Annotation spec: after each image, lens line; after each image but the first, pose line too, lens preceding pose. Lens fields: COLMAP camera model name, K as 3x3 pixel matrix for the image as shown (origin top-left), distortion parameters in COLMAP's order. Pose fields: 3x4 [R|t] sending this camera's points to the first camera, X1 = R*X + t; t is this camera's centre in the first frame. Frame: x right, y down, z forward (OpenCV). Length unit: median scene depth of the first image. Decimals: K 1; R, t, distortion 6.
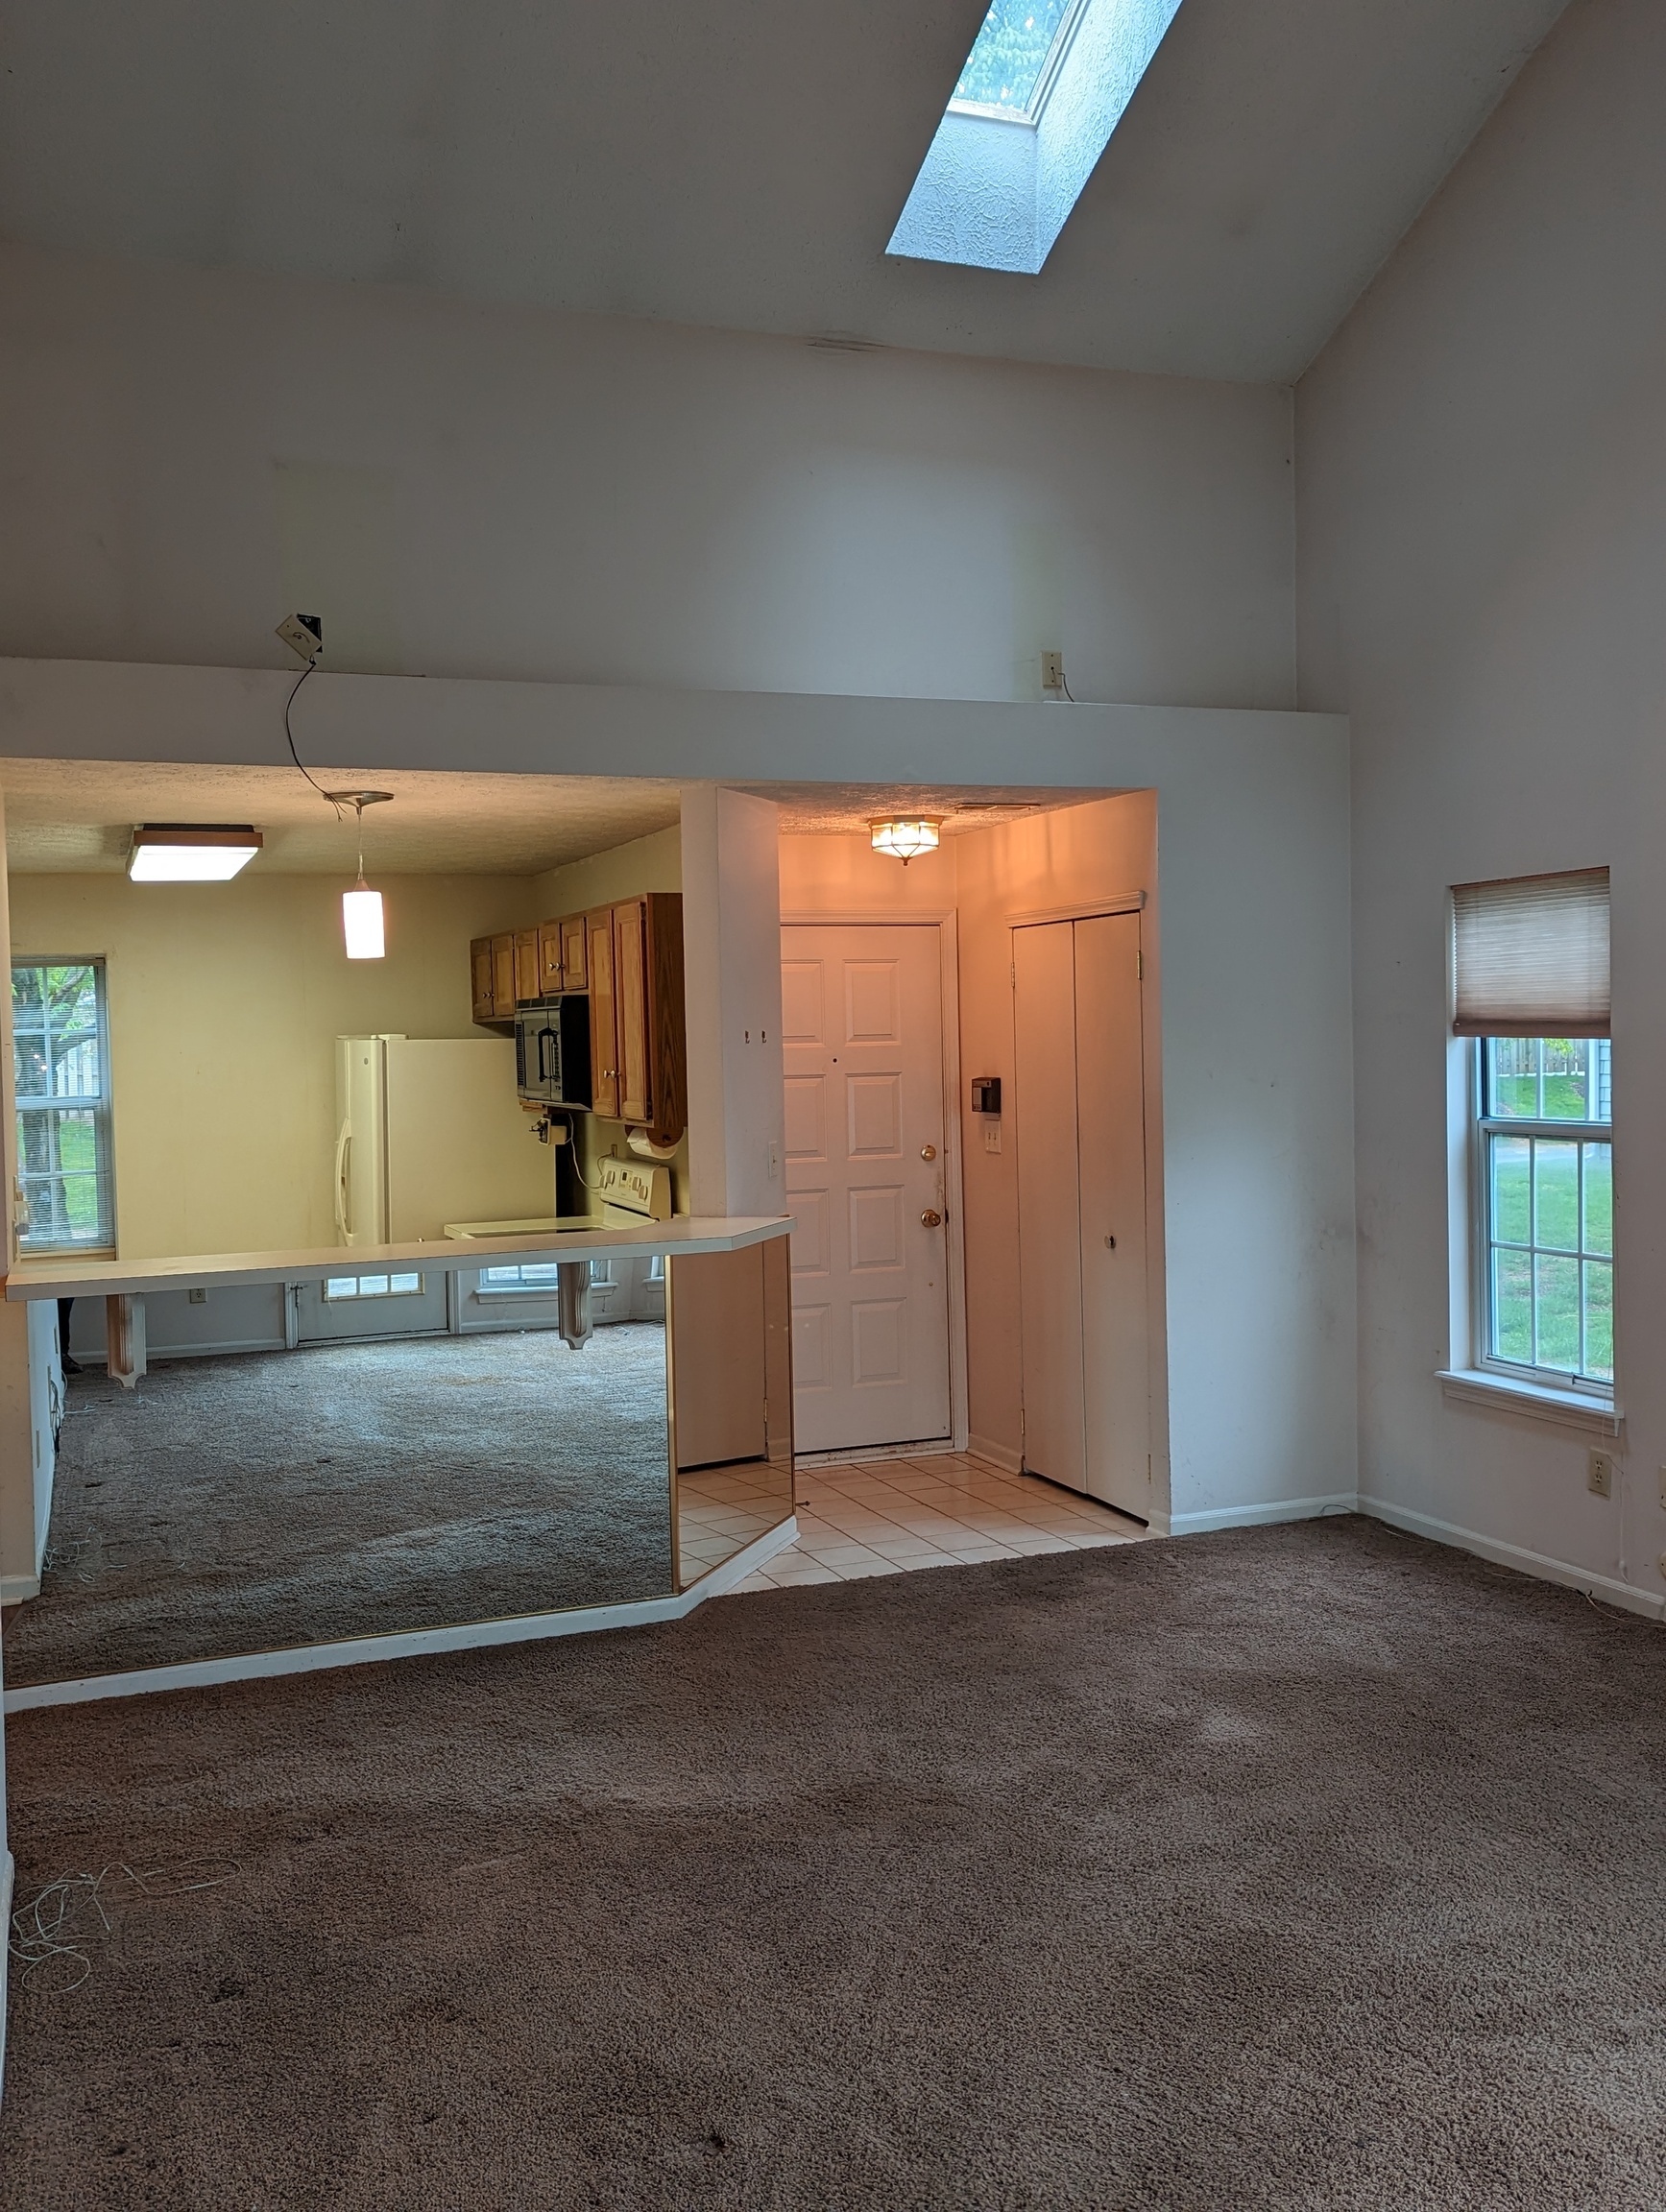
lens RADIAL K [[1954.5, 0, 841.5], [0, 1954.5, 1070.8], [0, 0, 1]] dist [0.137174, -0.225998]
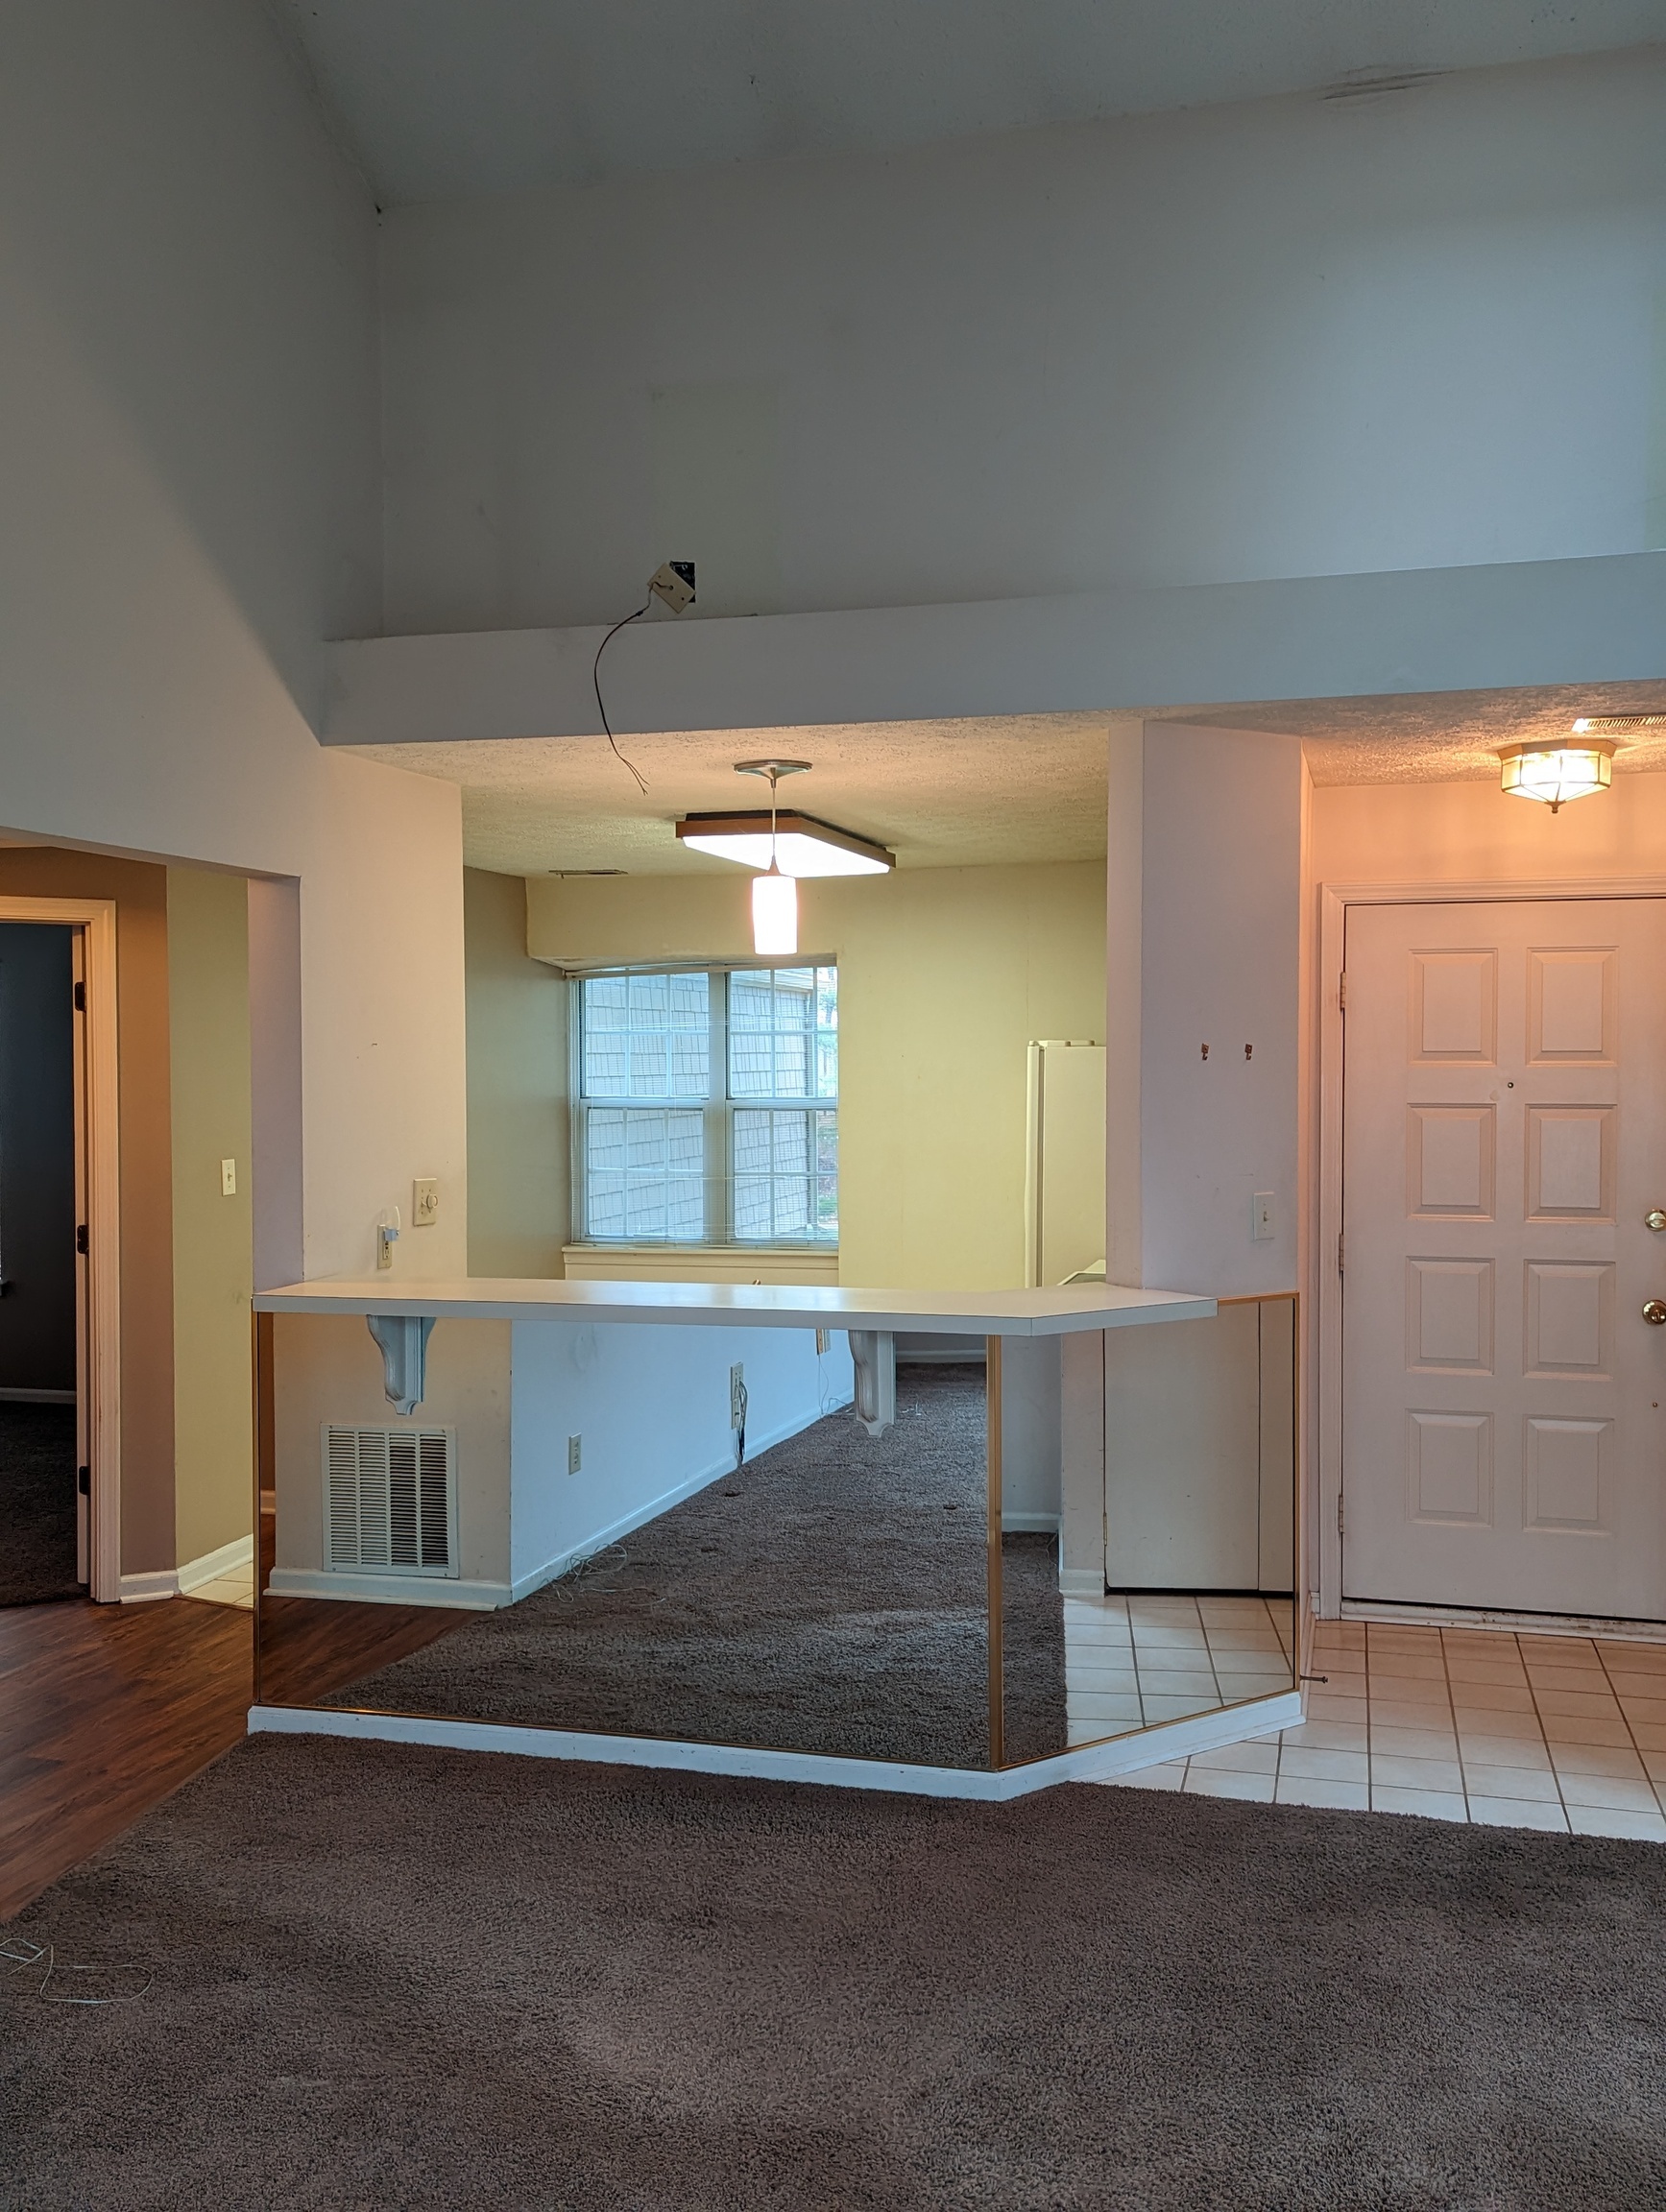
lens RADIAL K [[1965.9, 0, 833.0], [0, 1965.9, 1106.0], [0, 0, 1]] dist [0.050841, -0.003025]
pose [[0.805960, 0.036798, -0.590826, 0.293738], [-0.026875, 0.999312, 0.025578, -0.012423], [0.591360, -0.004736, 0.806394, 0.314809]]
